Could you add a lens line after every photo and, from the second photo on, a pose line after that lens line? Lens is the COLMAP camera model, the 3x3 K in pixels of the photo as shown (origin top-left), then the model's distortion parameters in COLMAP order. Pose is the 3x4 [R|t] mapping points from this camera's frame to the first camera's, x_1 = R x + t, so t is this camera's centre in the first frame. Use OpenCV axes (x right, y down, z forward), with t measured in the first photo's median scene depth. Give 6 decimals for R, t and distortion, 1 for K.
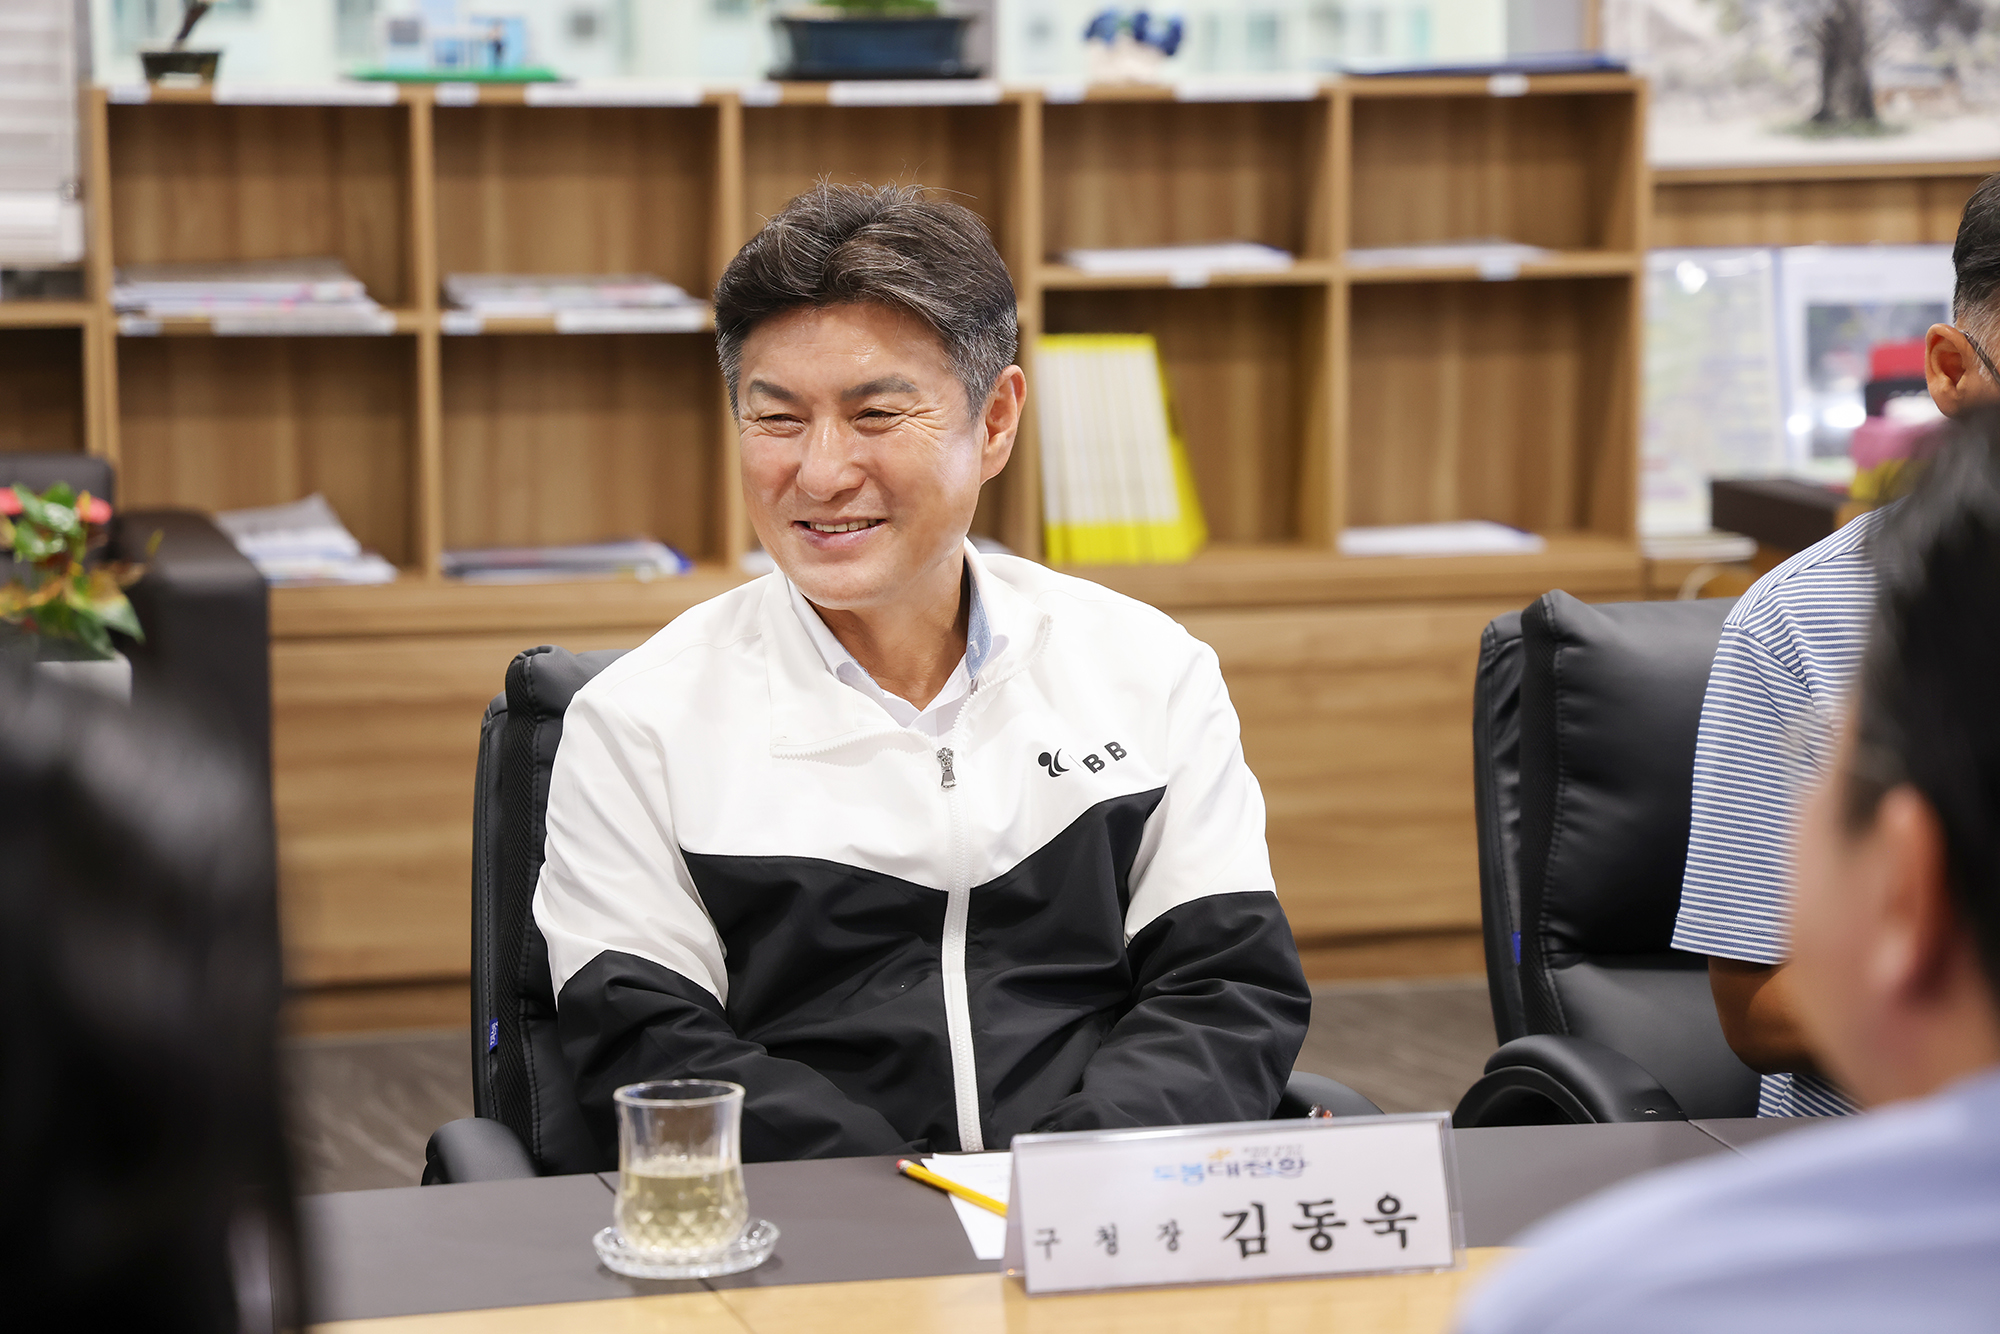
lens RADIAL K [[5606.0, 0, 1000.0], [0, 5606.0, 667.0], [0, 0, 1]] dist [0.758369, -2.880137]
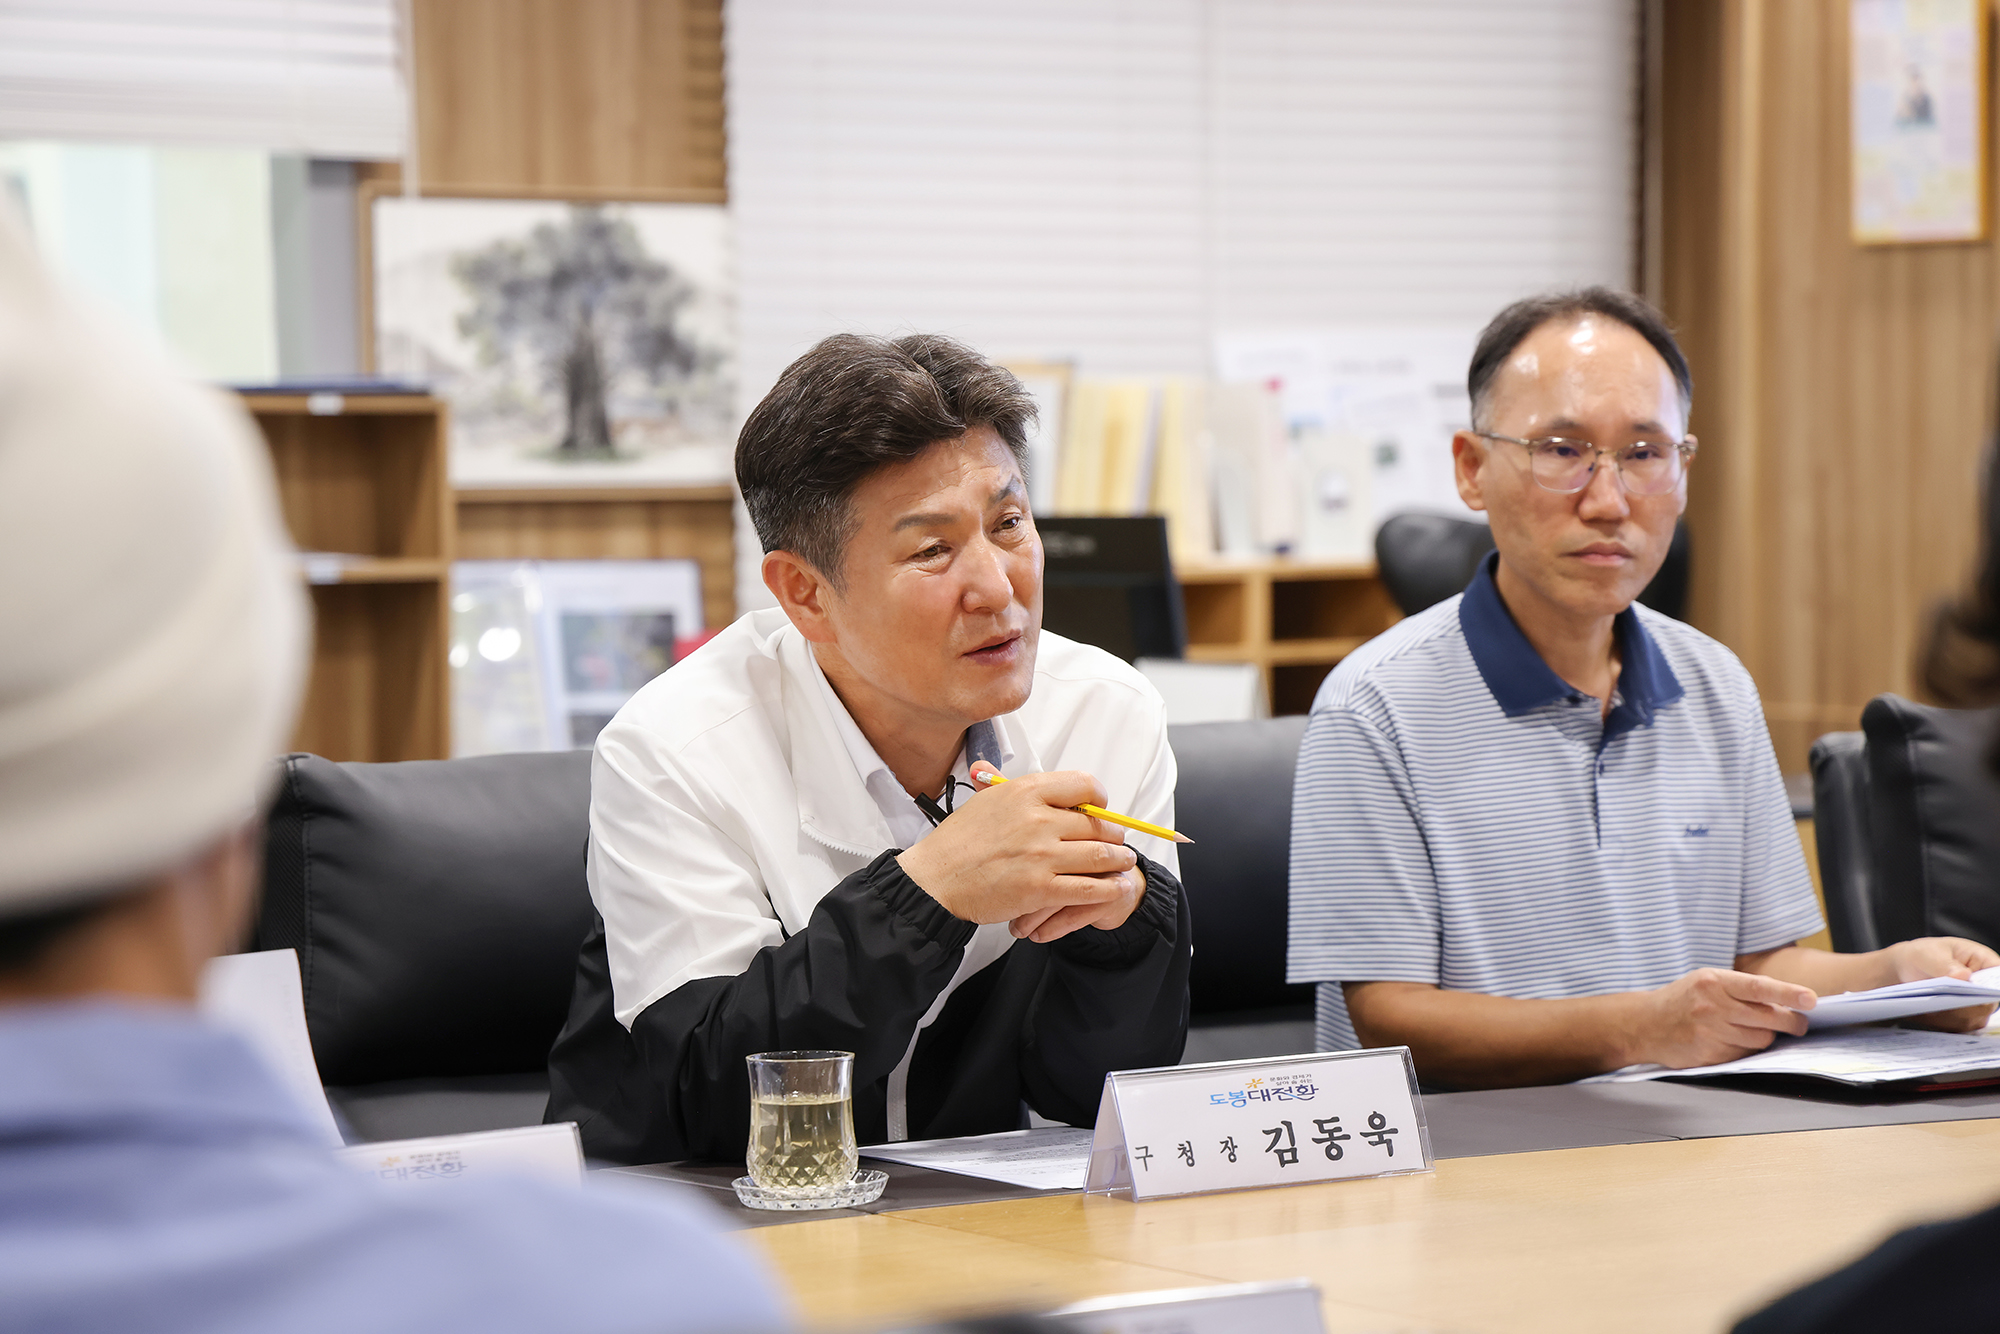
lens RADIAL K [[5606.0, 0, 1000.0], [0, 5606.0, 667.0], [0, 0, 1]] dist [0.758369, -2.880137]
pose [[0.940067, -0.016994, 0.340565, -0.166583], [0.044318, 0.996375, -0.072613, 0.032695], [-0.338096, 0.083354, 0.937413, -0.047710]]
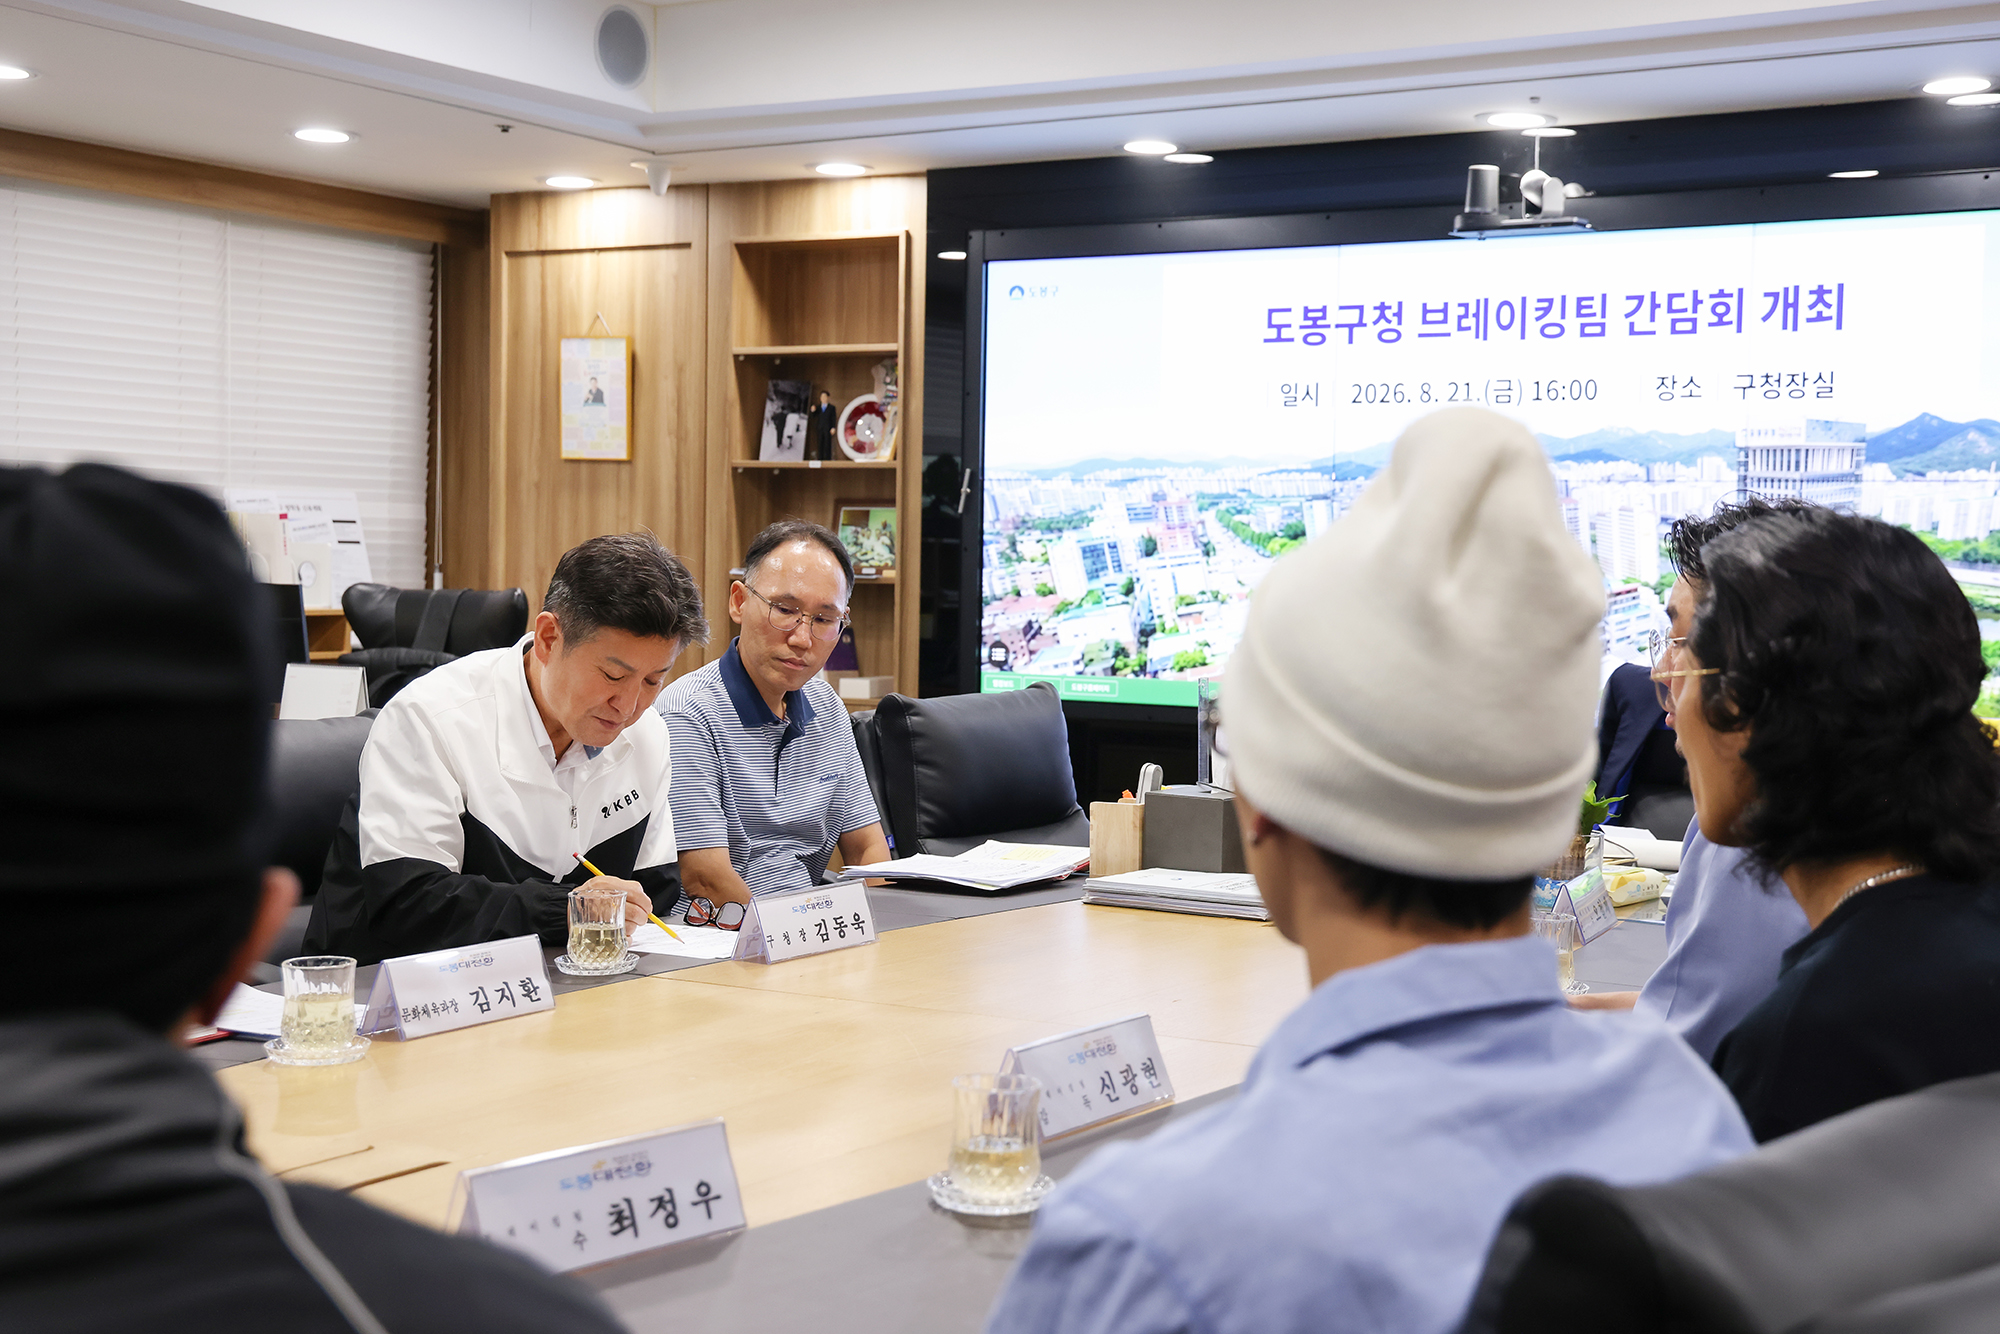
lens RADIAL K [[2683.5, 0, 1007.0], [0, 2683.5, 698.8], [0, 0, 1]] dist [0.132010, 0.001172]
pose [[0.716806, -0.017854, 0.697044, -0.269215], [0.057585, 0.997773, -0.033661, 0.017723], [-0.694891, 0.064268, 0.716237, 0.052795]]
